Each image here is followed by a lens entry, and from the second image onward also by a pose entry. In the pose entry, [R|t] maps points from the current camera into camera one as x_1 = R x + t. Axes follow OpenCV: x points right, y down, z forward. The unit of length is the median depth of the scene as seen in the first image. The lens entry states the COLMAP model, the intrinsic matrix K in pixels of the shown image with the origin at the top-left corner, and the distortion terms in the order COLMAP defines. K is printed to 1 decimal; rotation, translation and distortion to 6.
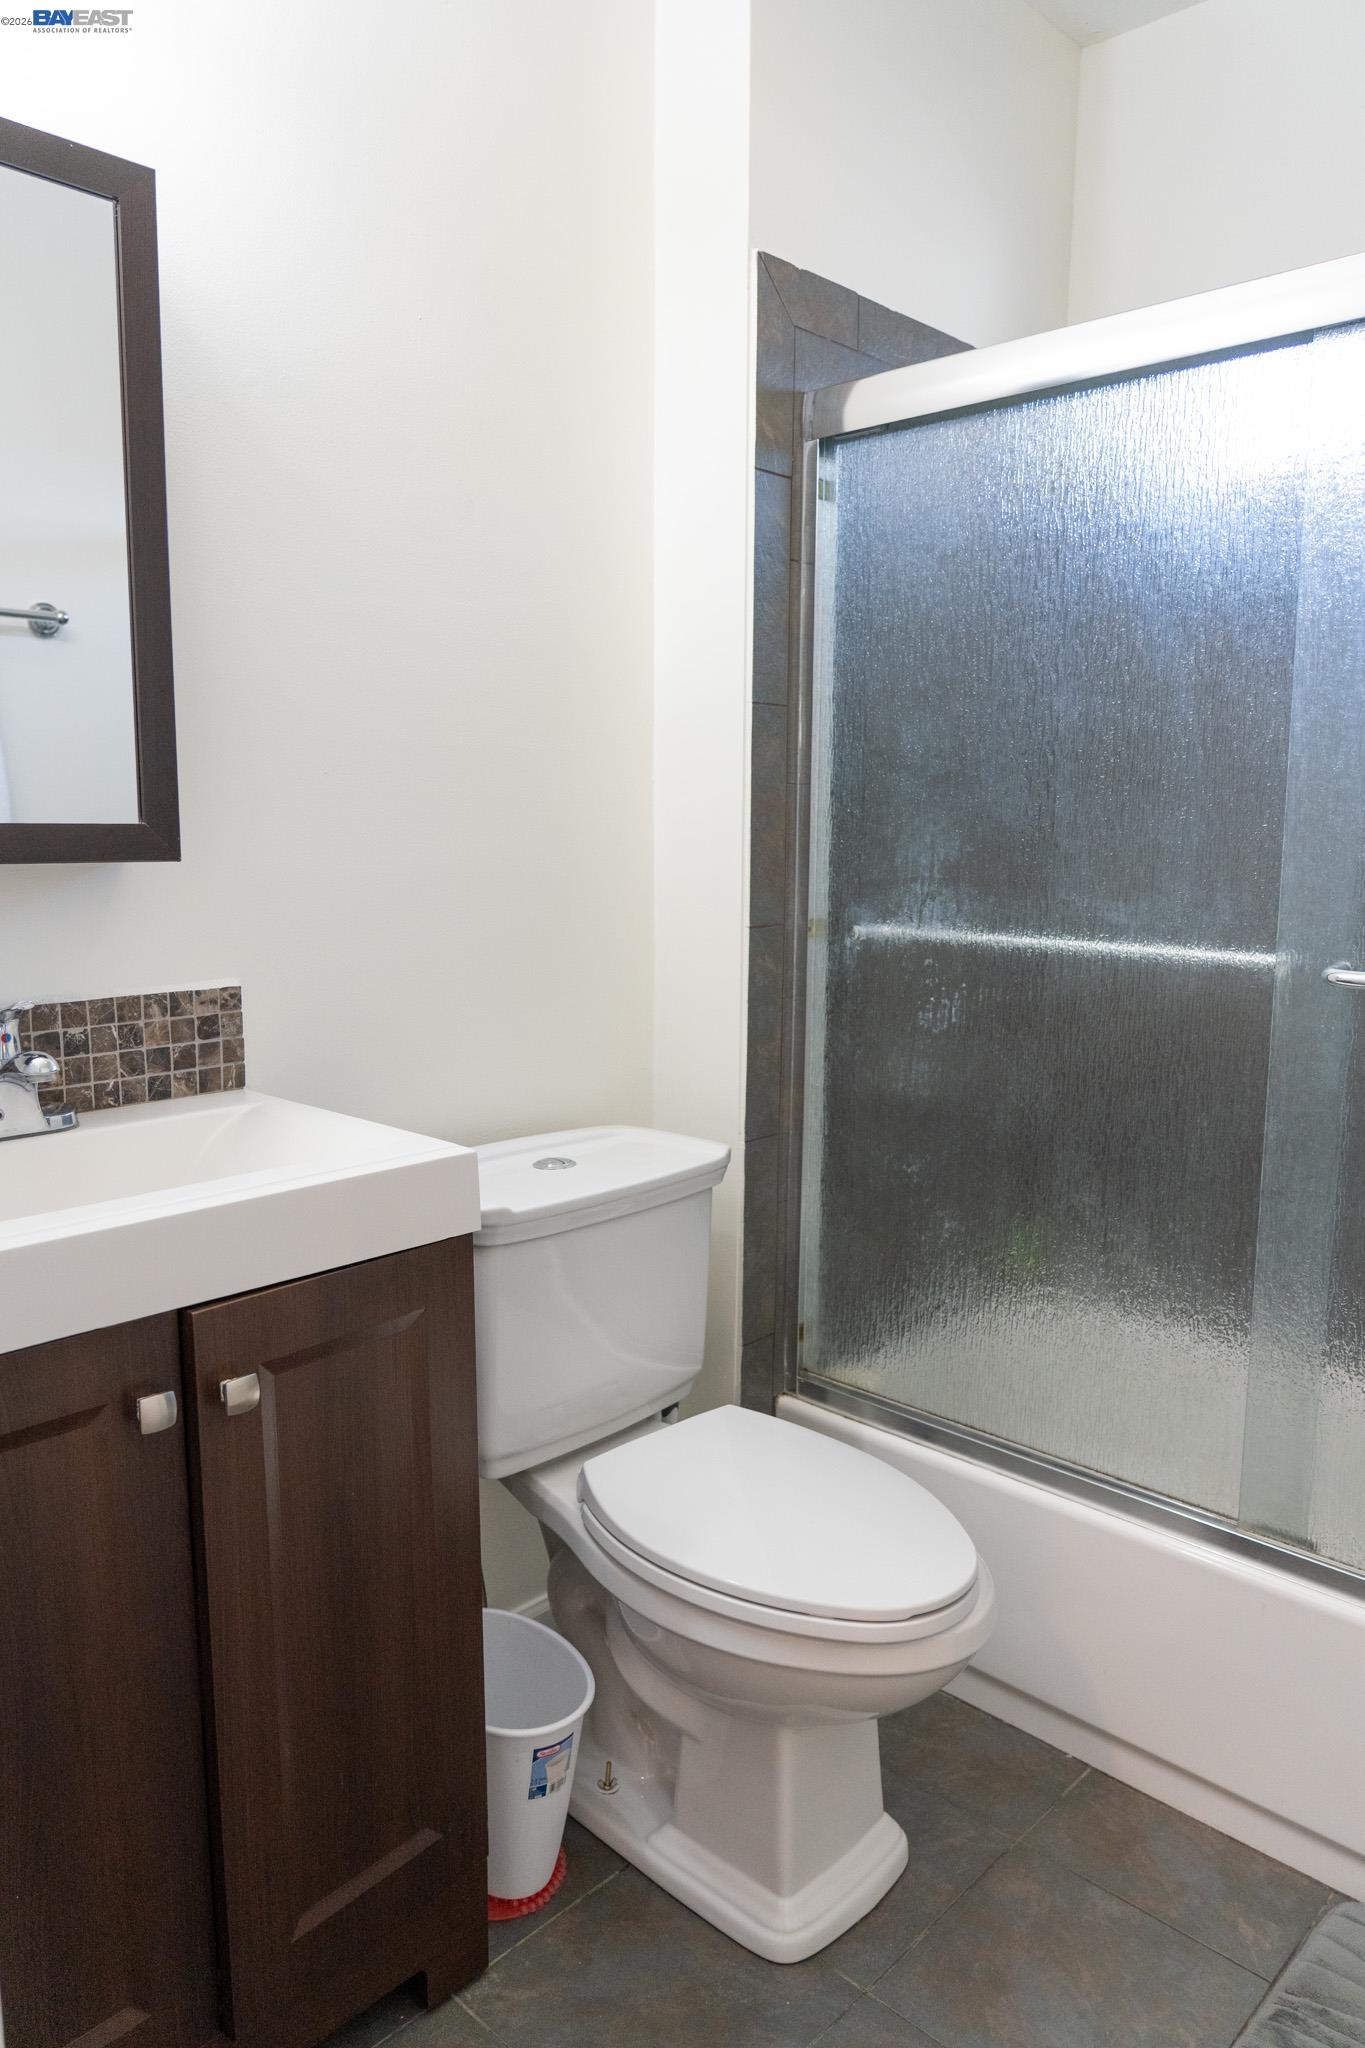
lens RADIAL K [[1393.0, 0, 686.6], [0, 1393.0, 1025.7], [0, 0, 1]] dist [-0.026964, 0.010318]
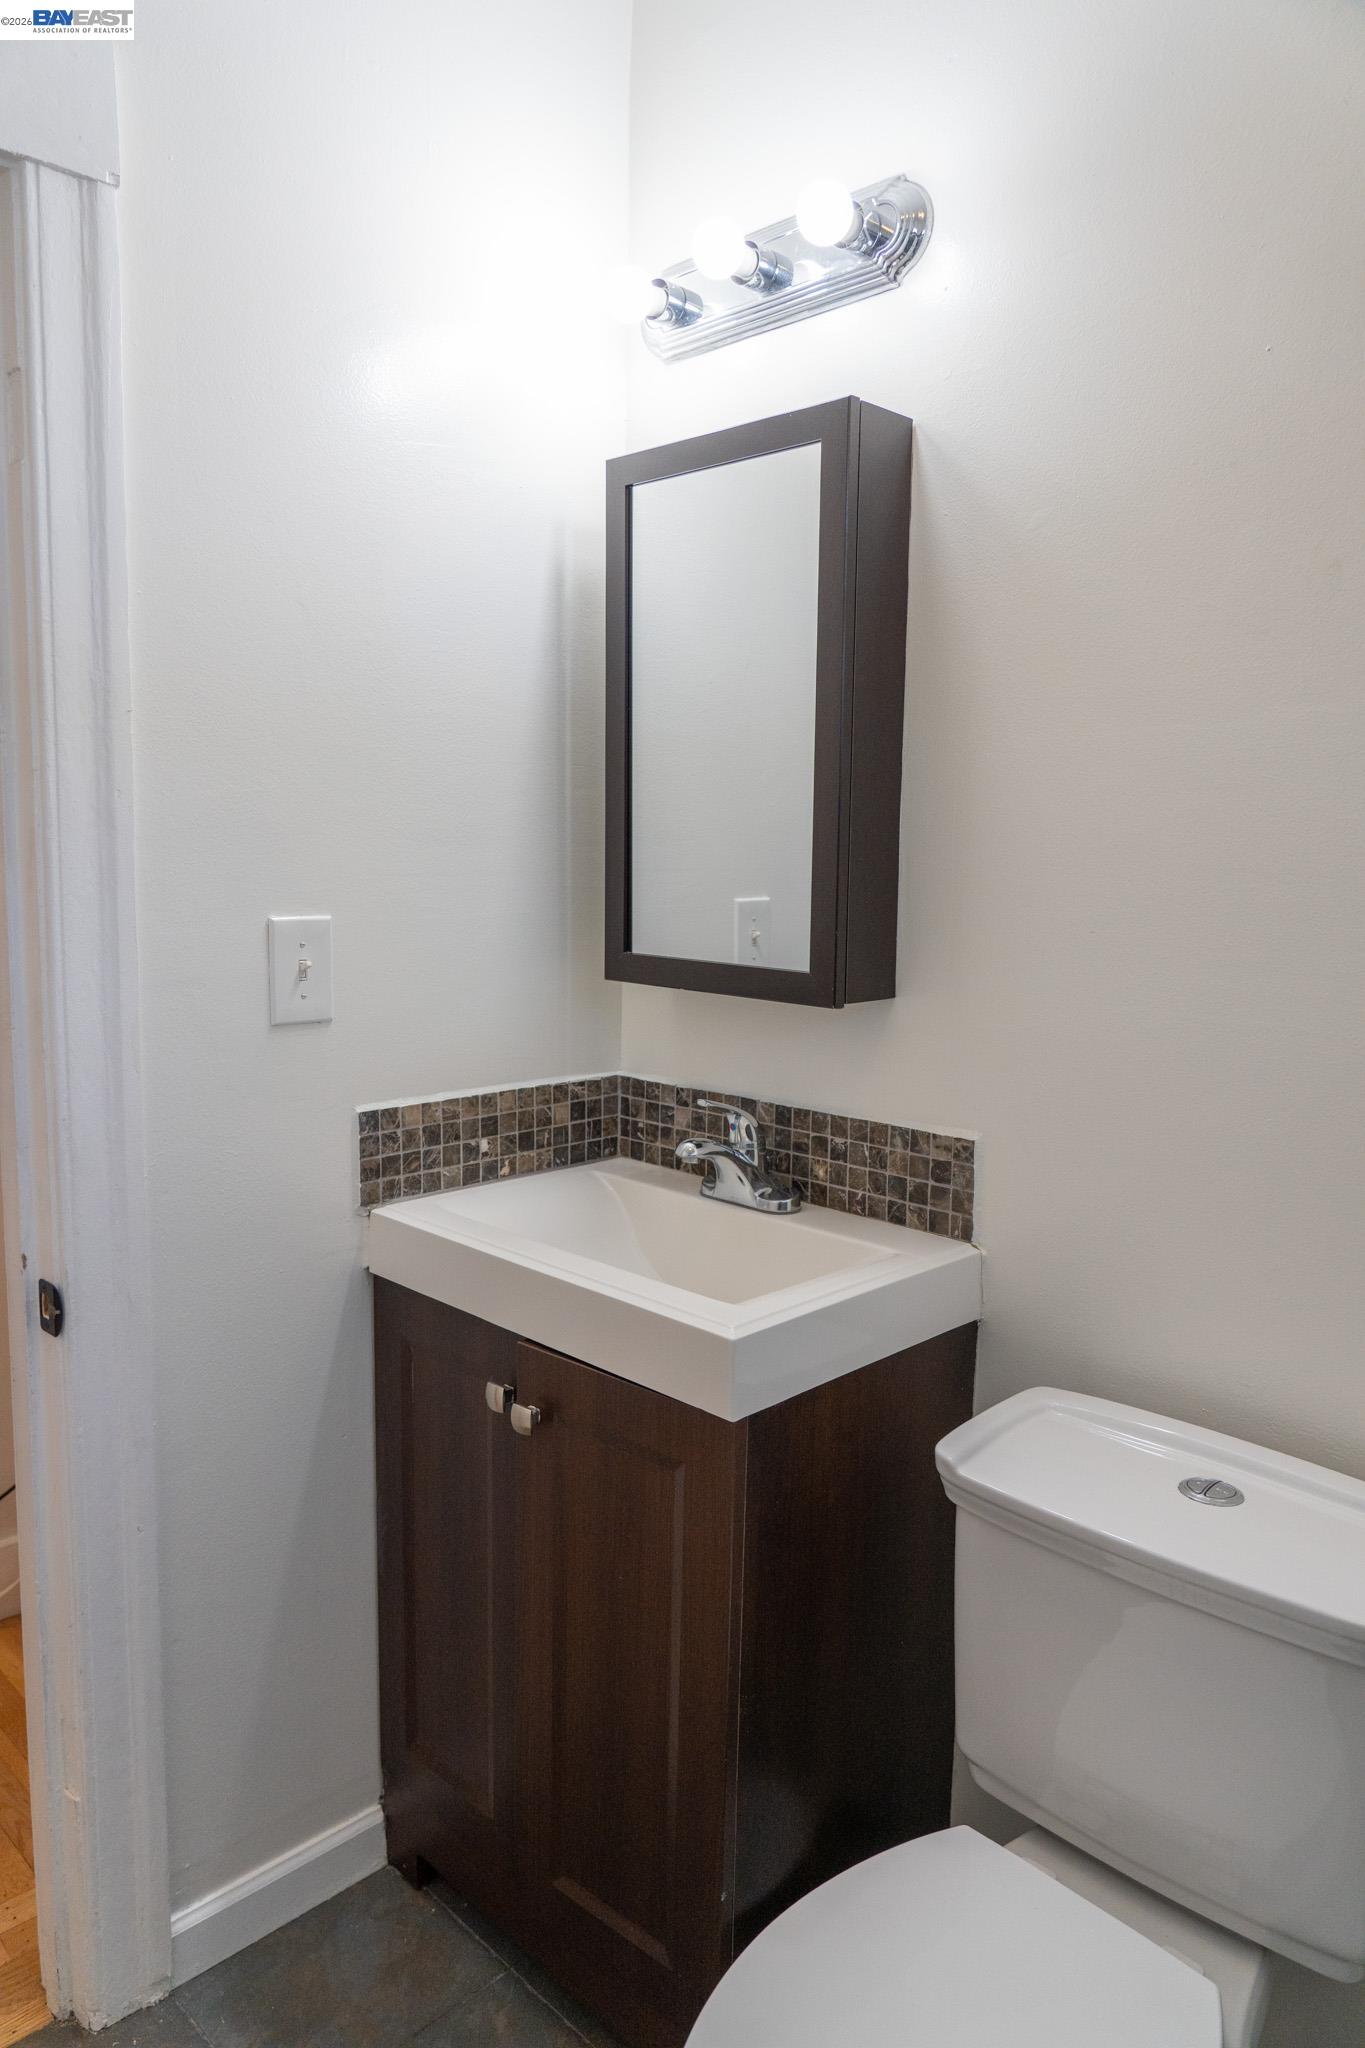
lens RADIAL K [[1393.0, 0, 686.5], [0, 1393.0, 1021.9], [0, 0, 1]] dist [-0.026964, 0.010318]
pose [[-0.028460, 0.124710, -0.991785, 0.674413], [-0.161730, 0.978540, 0.127685, -0.210952], [0.986425, 0.164035, -0.007680, 0.819885]]
